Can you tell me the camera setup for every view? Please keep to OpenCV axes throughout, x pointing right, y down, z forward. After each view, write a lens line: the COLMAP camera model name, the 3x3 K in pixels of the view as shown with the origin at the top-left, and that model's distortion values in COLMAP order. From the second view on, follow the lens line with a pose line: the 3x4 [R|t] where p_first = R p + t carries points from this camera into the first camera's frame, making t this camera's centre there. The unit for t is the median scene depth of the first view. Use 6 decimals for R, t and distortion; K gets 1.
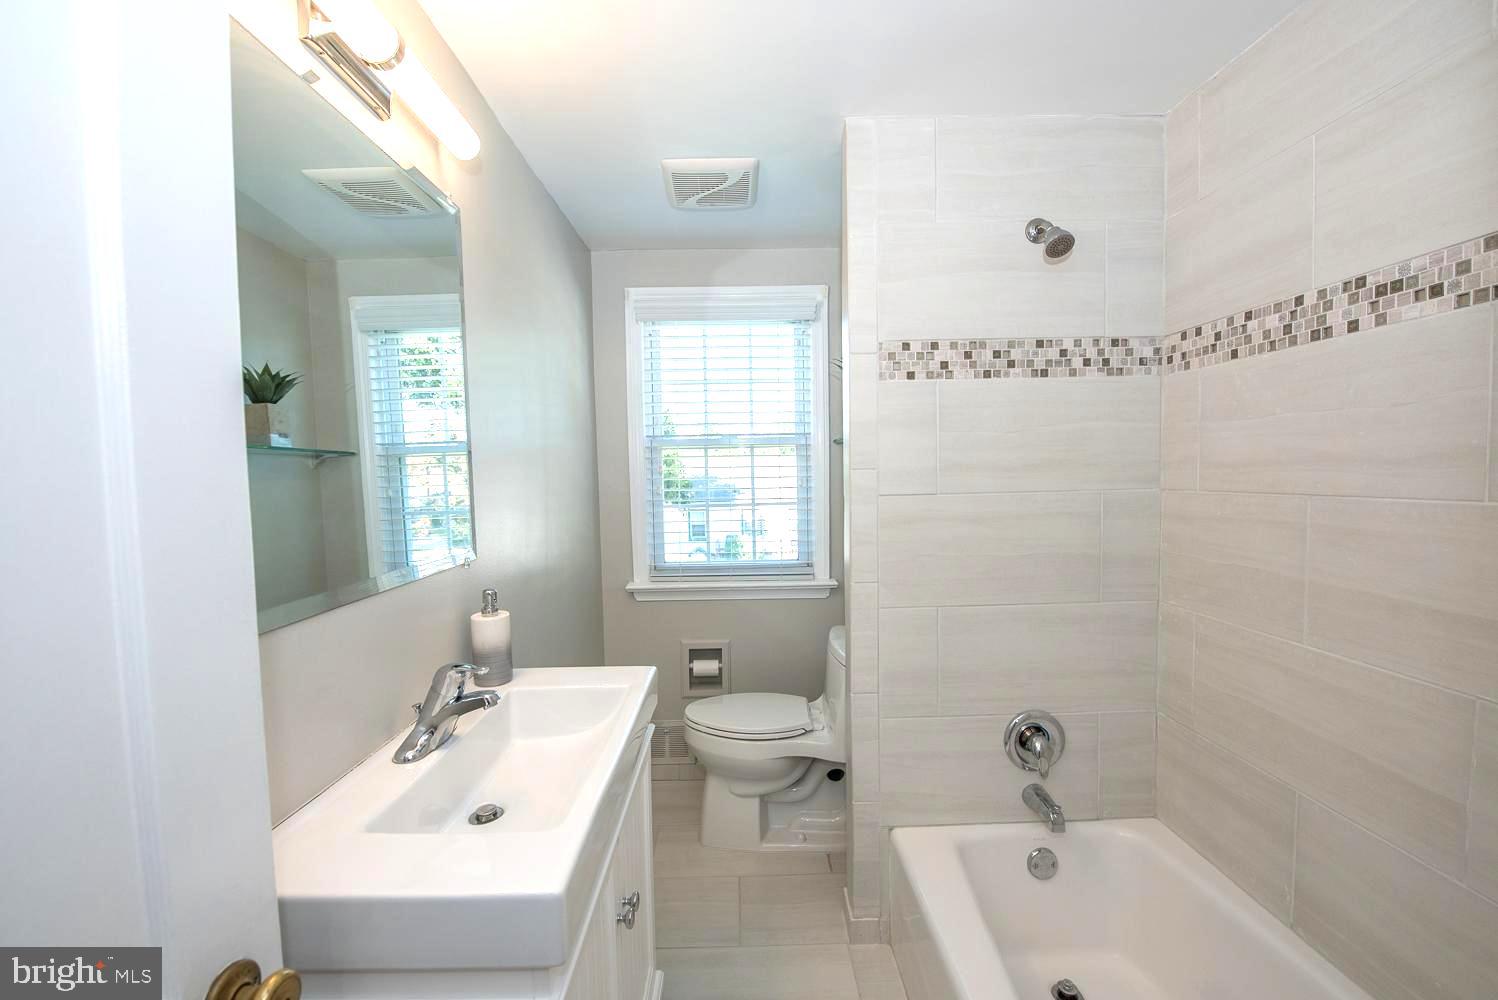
lens RADIAL K [[617.2, 0, 749.0], [0, 617.2, 500.0], [0, 0, 1]] dist [-0.013262, -0.002932]
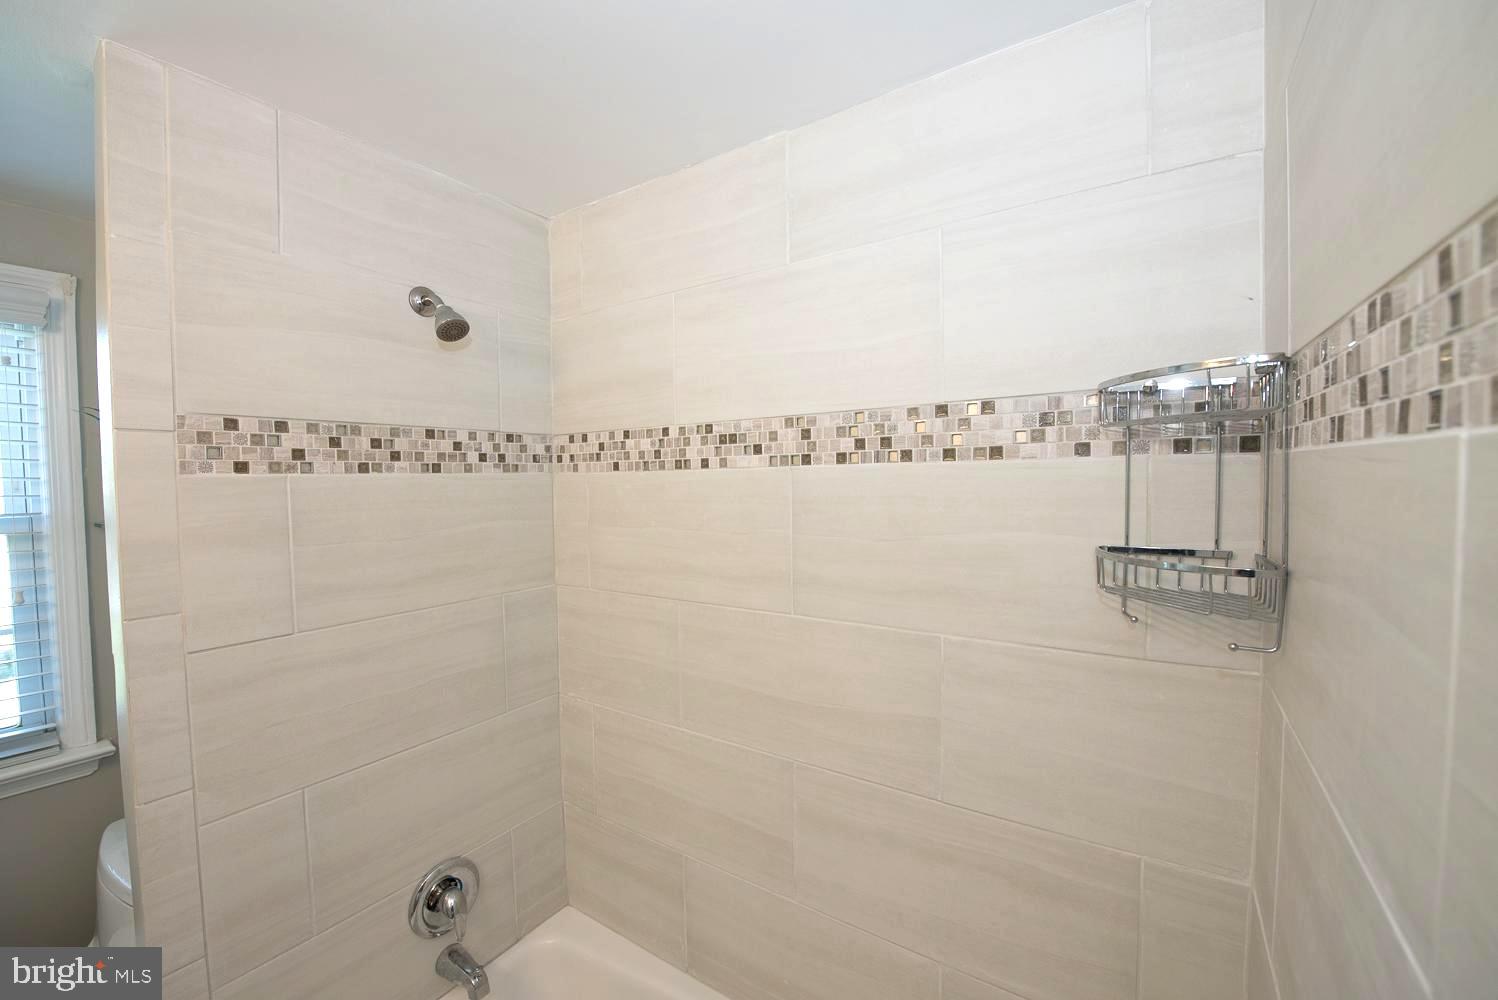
lens RADIAL K [[593.7, 0, 747.1], [0, 593.7, 501.8], [0, 0, 1]] dist [-0.019385, -0.000853]
pose [[0.571822, -0.022670, 0.820064, 0.052232], [0.044026, 0.999026, -0.003082, -0.138634], [-0.819195, 0.037867, 0.572263, 0.177059]]
